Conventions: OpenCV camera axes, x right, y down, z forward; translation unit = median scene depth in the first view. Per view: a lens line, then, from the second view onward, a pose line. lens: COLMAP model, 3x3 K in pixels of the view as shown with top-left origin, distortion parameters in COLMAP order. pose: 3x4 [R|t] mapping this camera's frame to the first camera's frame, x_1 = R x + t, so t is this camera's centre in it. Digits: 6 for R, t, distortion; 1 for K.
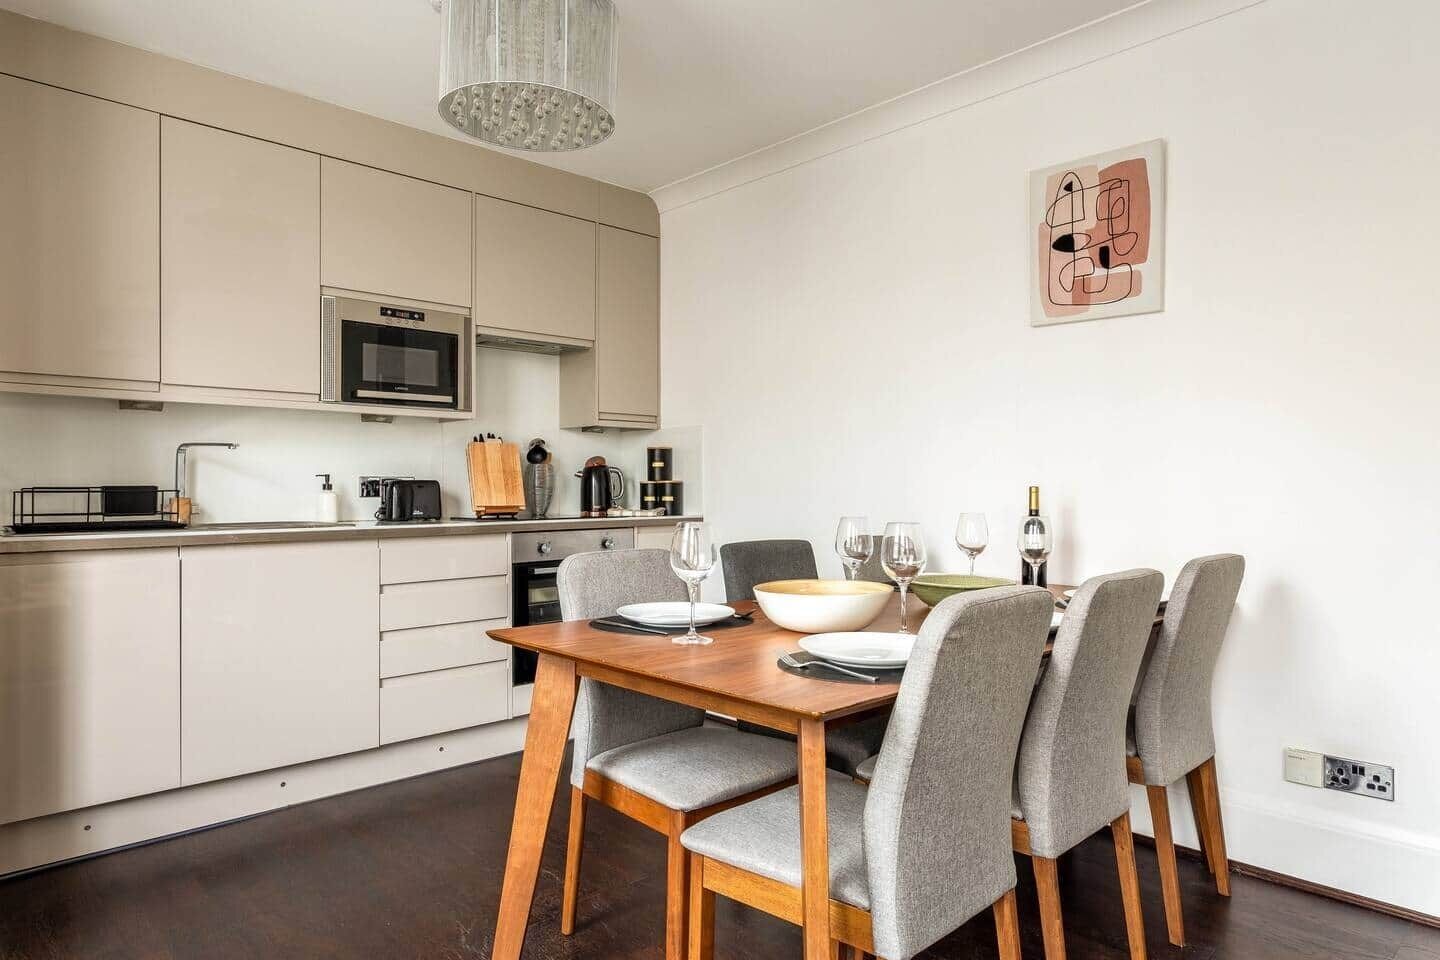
lens RADIAL K [[882.1, 0, 720.0], [0, 882.1, 480.0], [0, 0, 1]] dist [-0.044276, -0.000162]
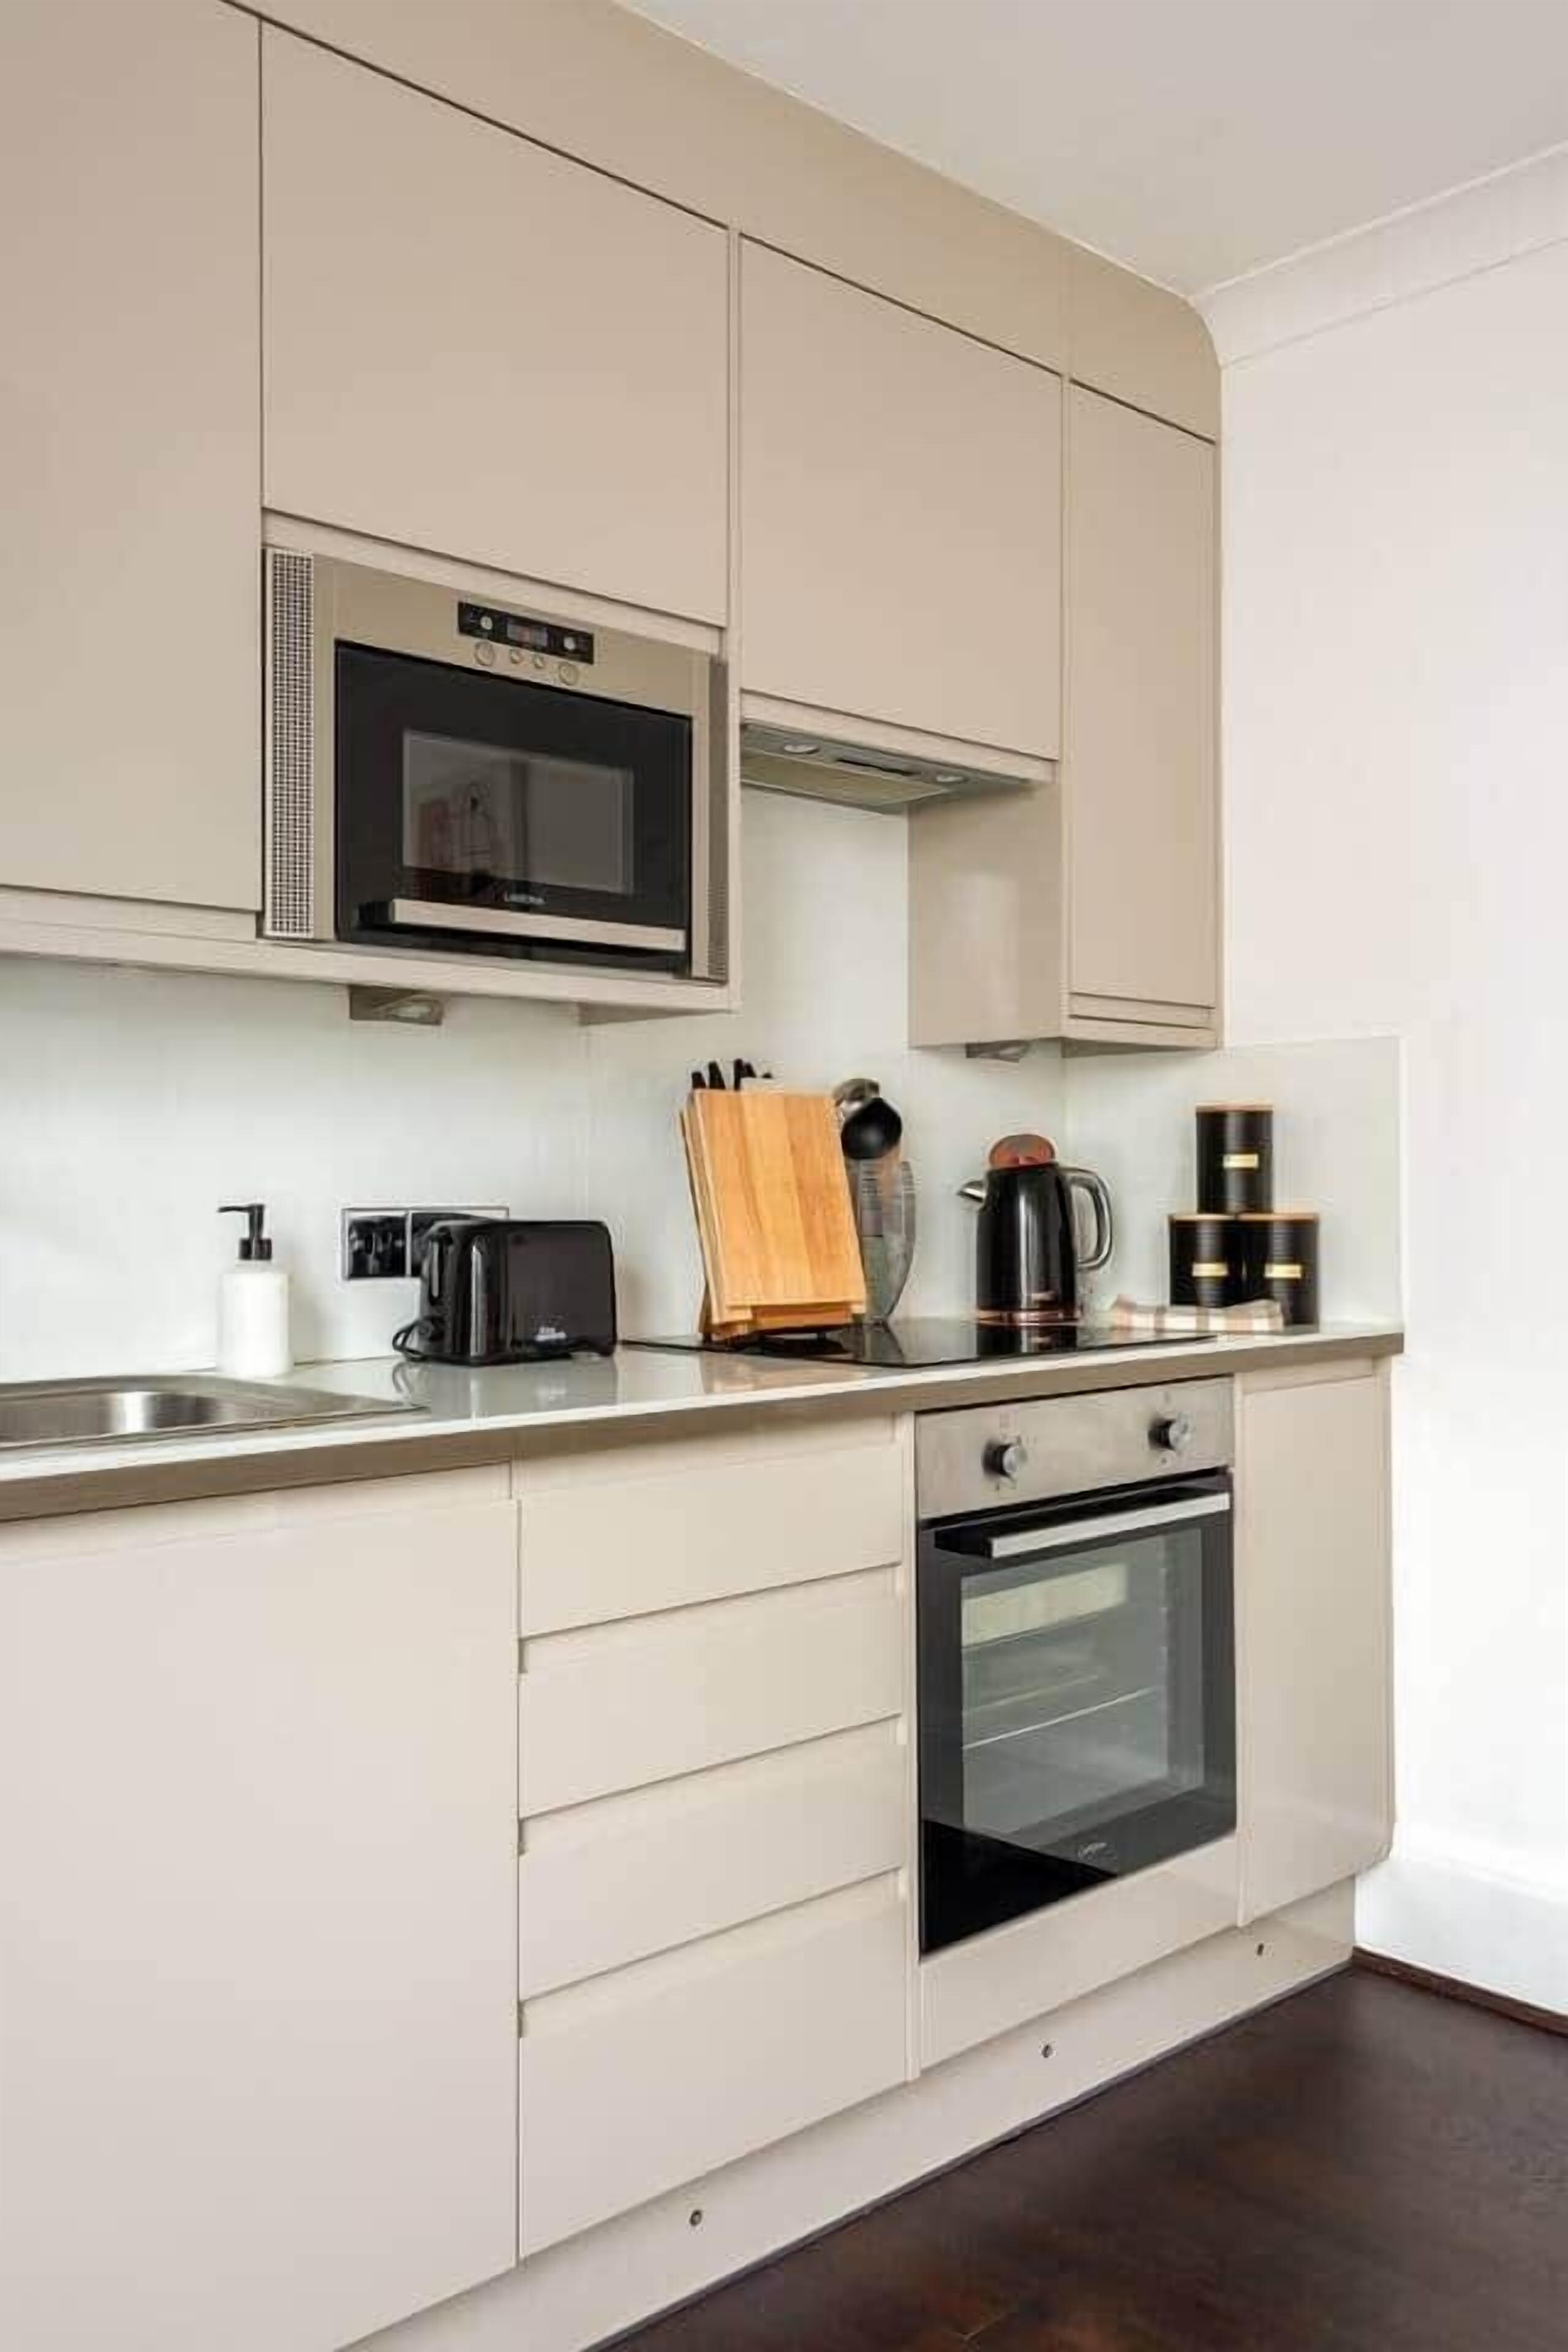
lens RADIAL K [[1924.4, 0, 784.0], [0, 1924.4, 1176.0], [0, 0, 1]] dist [-0.010458, -0.000939]
pose [[0.999805, 0.000815, -0.019739, -0.249767], [-0.000719, 0.999988, 0.004863, -0.017706], [0.019743, -0.004847, 0.999793, 0.359829]]
